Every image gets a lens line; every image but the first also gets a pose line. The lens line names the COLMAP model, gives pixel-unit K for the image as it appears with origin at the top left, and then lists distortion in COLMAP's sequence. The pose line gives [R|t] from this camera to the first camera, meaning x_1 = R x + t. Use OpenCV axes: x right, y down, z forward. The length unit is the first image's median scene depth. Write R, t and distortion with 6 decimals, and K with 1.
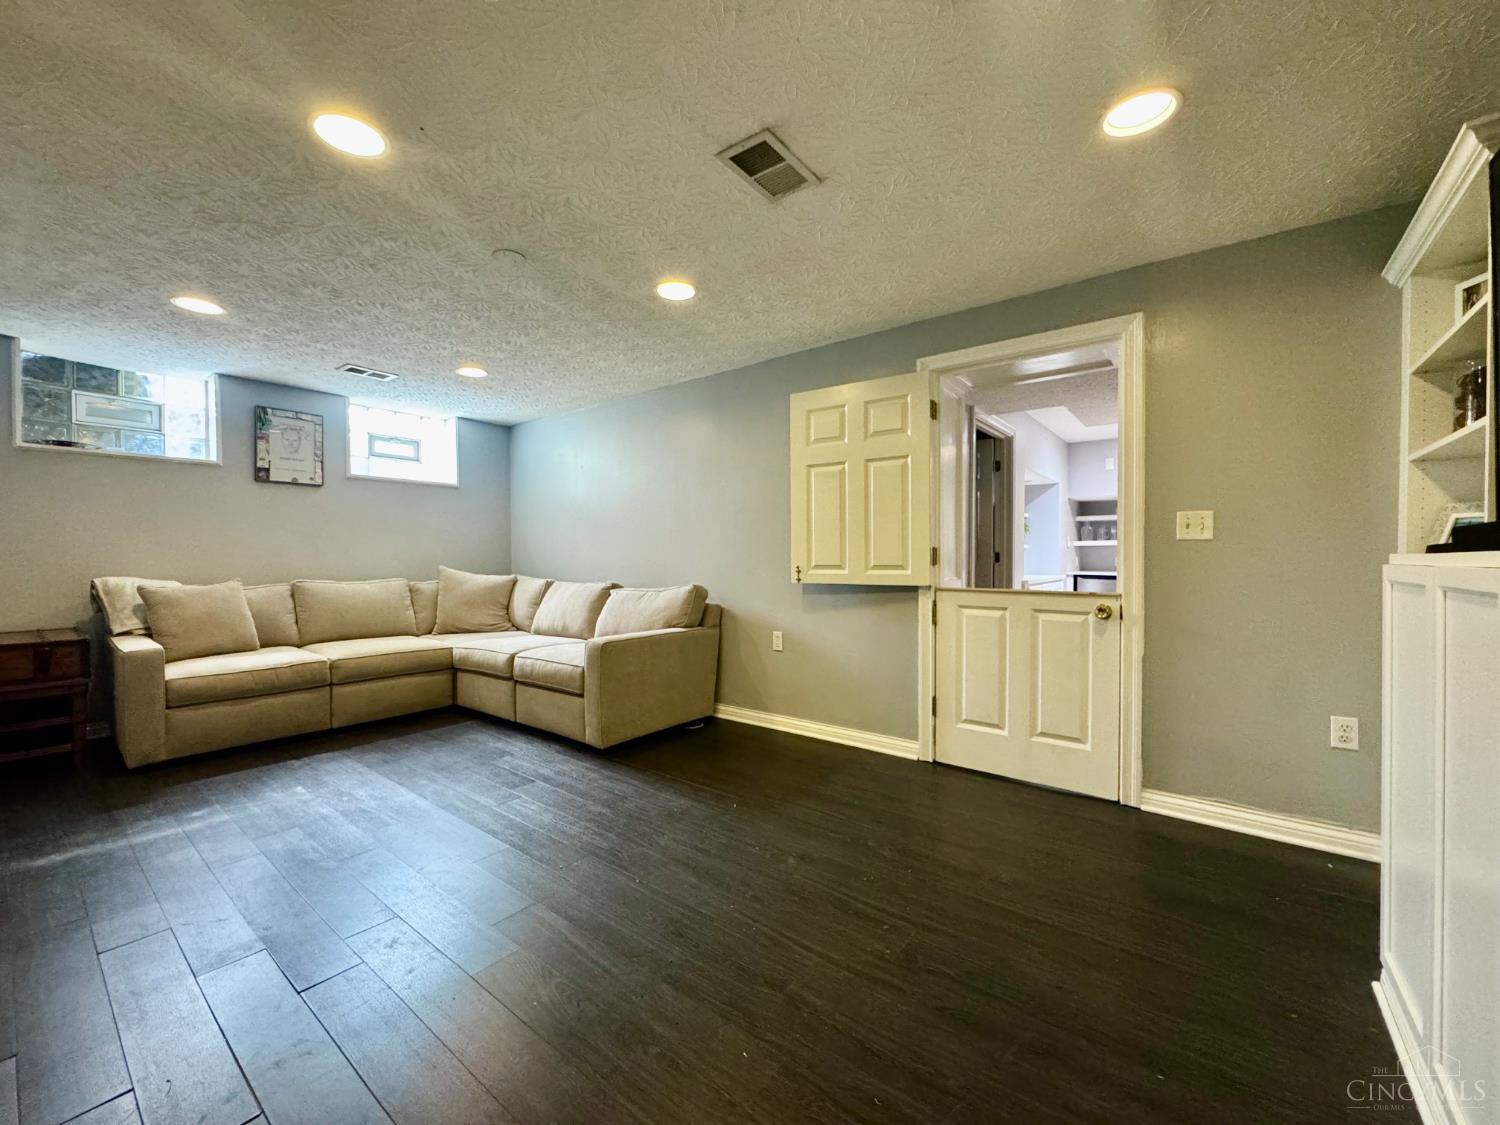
lens RADIAL K [[597.4, 0, 748.7], [0, 597.4, 564.3], [0, 0, 1]] dist [-0.005384, 0.000461]
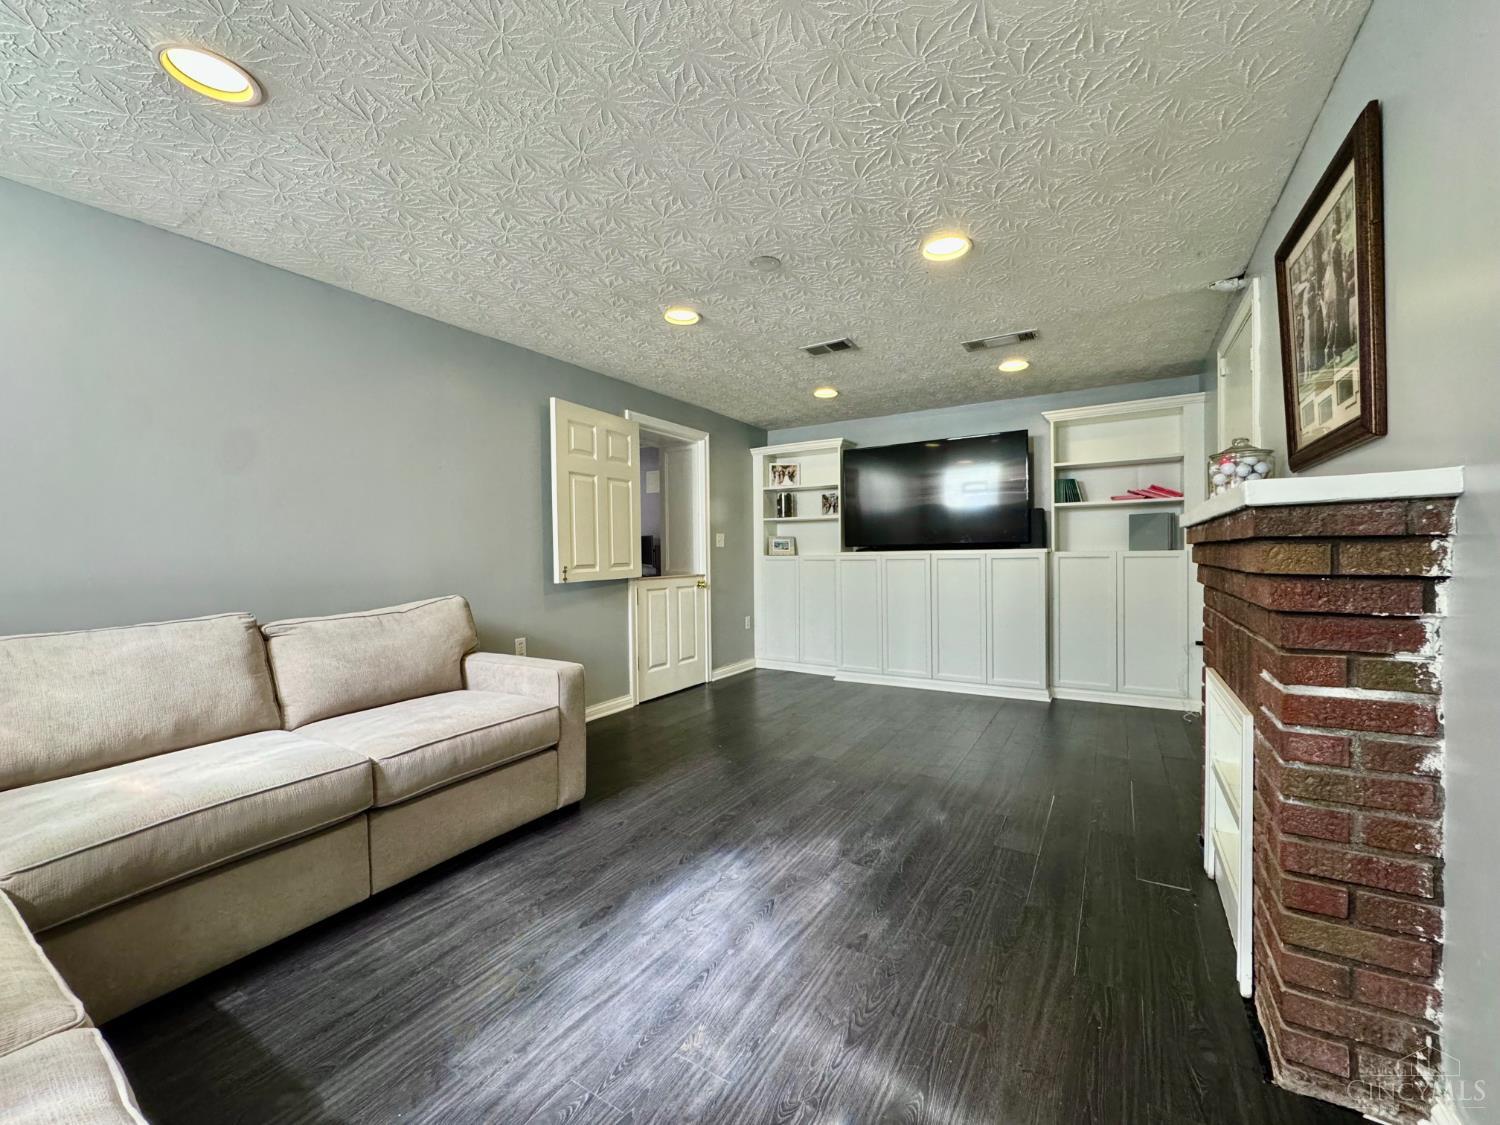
lens RADIAL K [[597.4, 0, 748.7], [0, 597.4, 564.3], [0, 0, 1]] dist [-0.005384, 0.000461]
pose [[-0.107647, -0.015128, 0.994074, -0.987866], [0.028420, 0.999429, 0.018287, -0.010729], [-0.993783, 0.030220, -0.107155, 0.798076]]
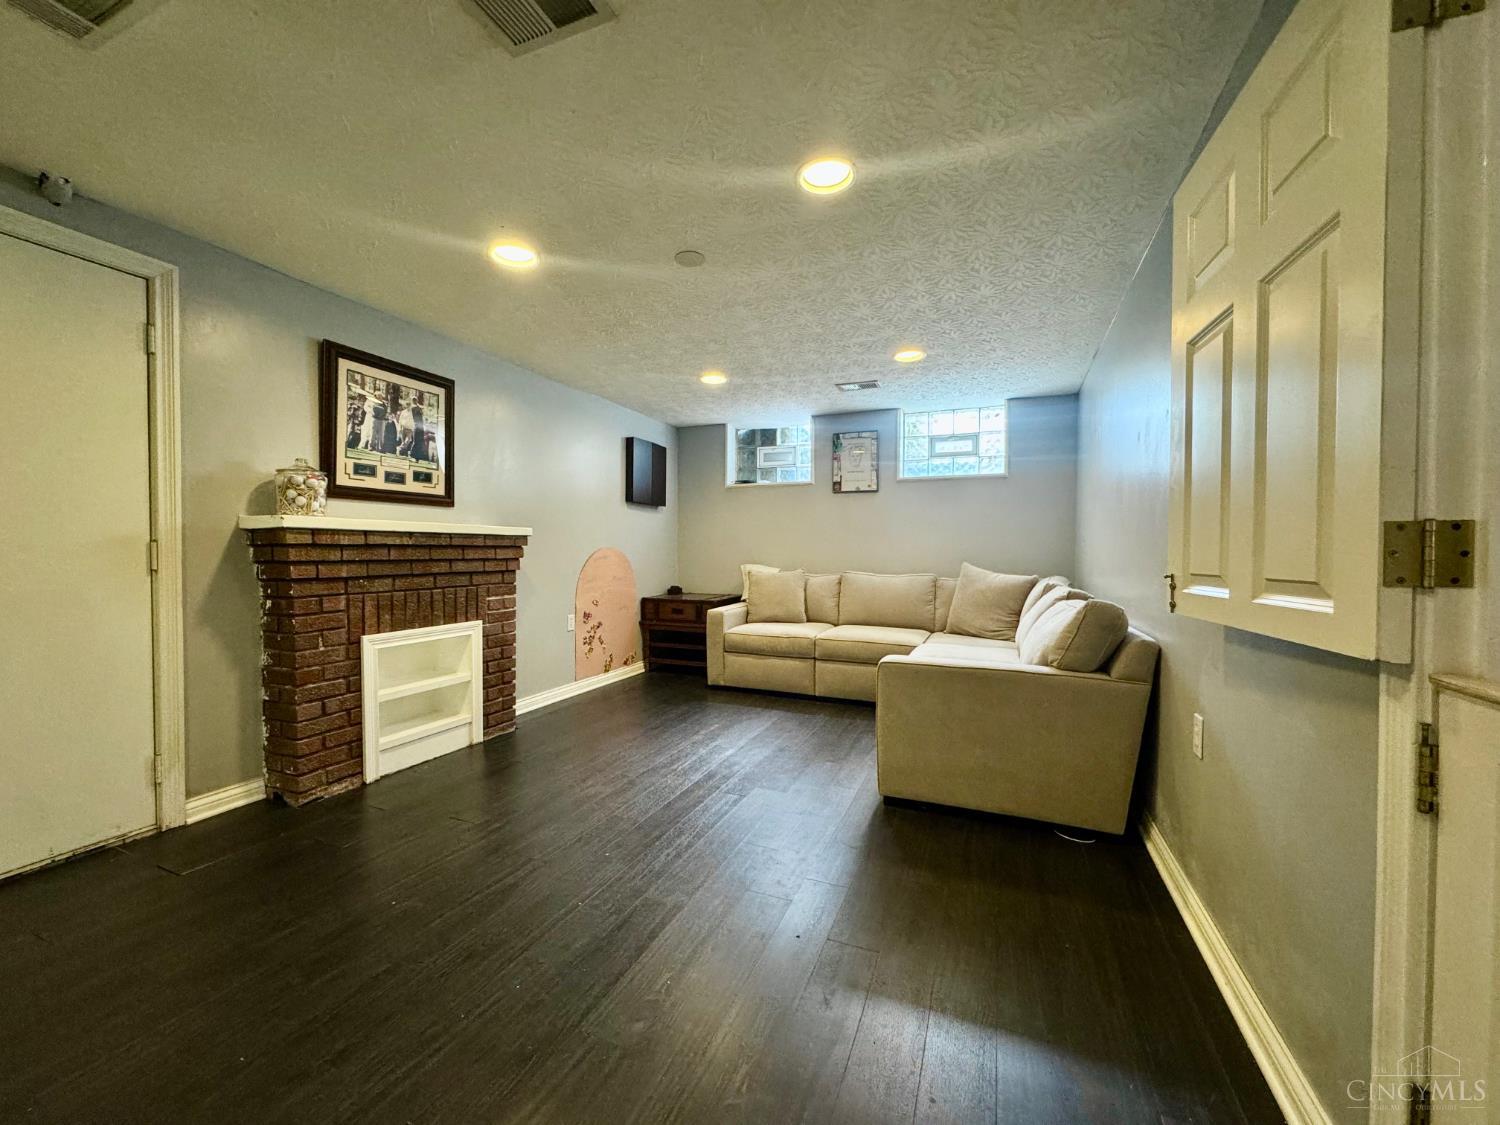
lens RADIAL K [[597.4, 0, 748.7], [0, 597.4, 564.3], [0, 0, 1]] dist [-0.005384, 0.000461]
pose [[0.263014, 0.023273, -0.964511, 0.433082], [-0.020642, 0.999616, 0.018491, -0.007212], [0.964571, 0.015046, 0.263393, 0.577250]]
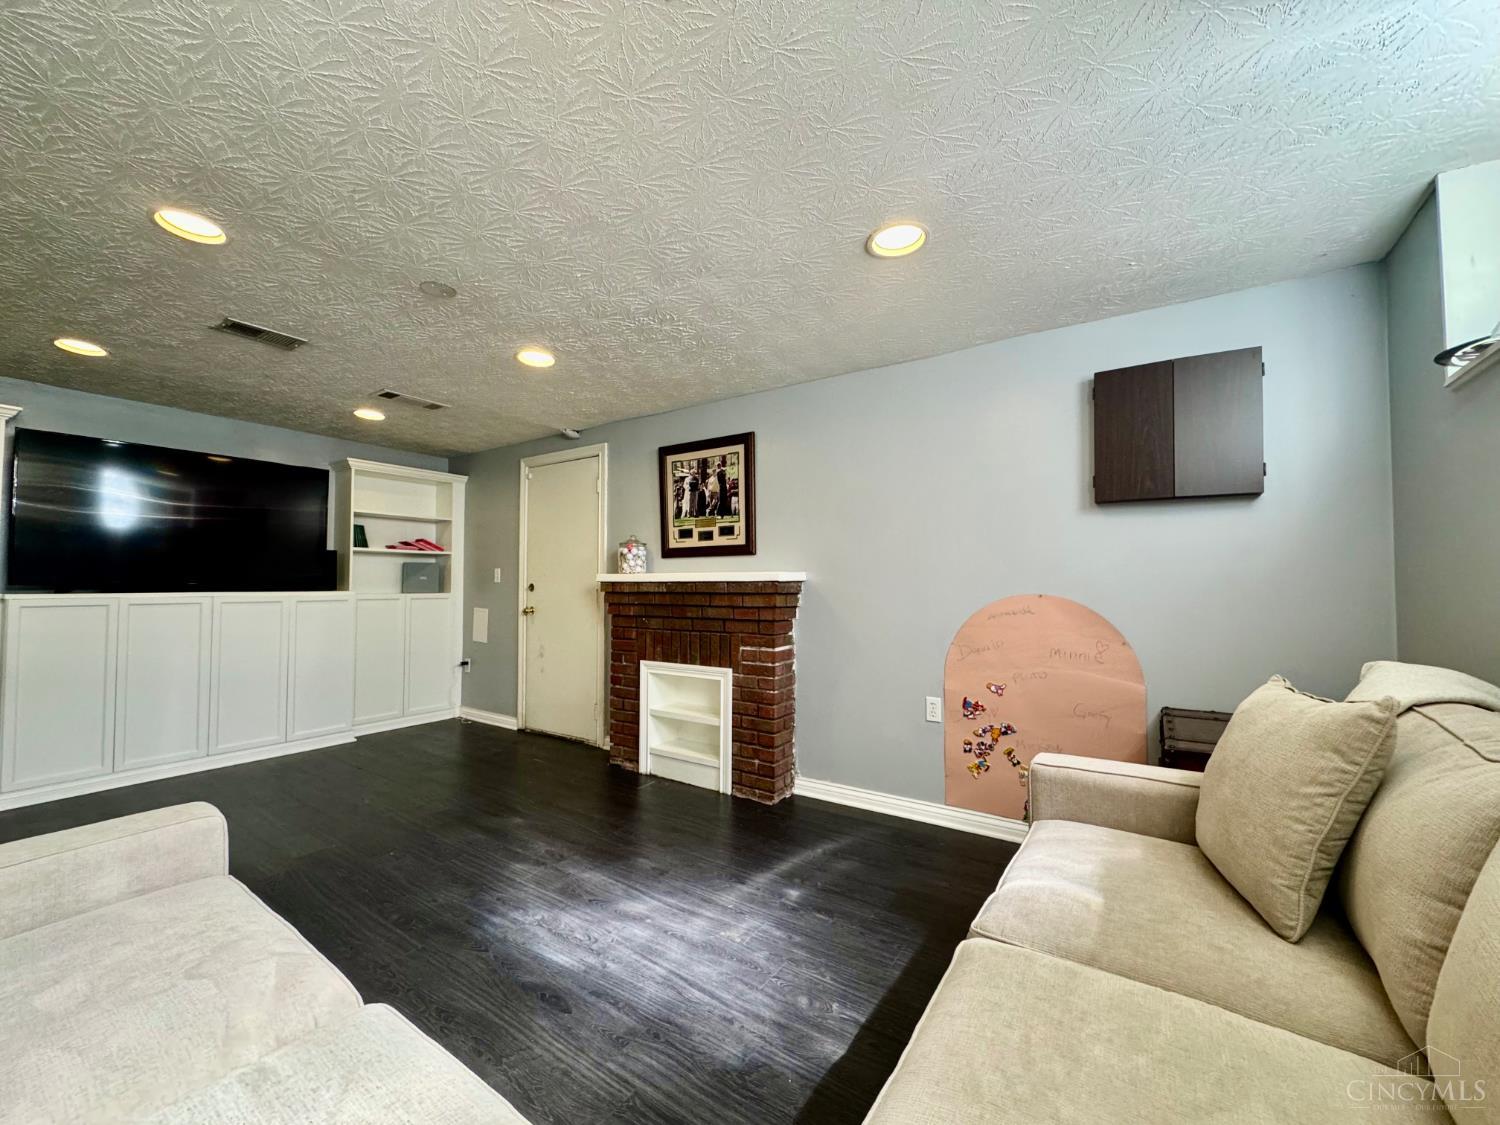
lens RADIAL K [[597.4, 0, 748.7], [0, 597.4, 564.3], [0, 0, 1]] dist [-0.005384, 0.000461]
pose [[-0.997732, -0.004710, -0.067153, -0.580075], [-0.003361, 0.999790, -0.020191, -0.036885], [0.067234, -0.019920, -0.997538, 1.373181]]
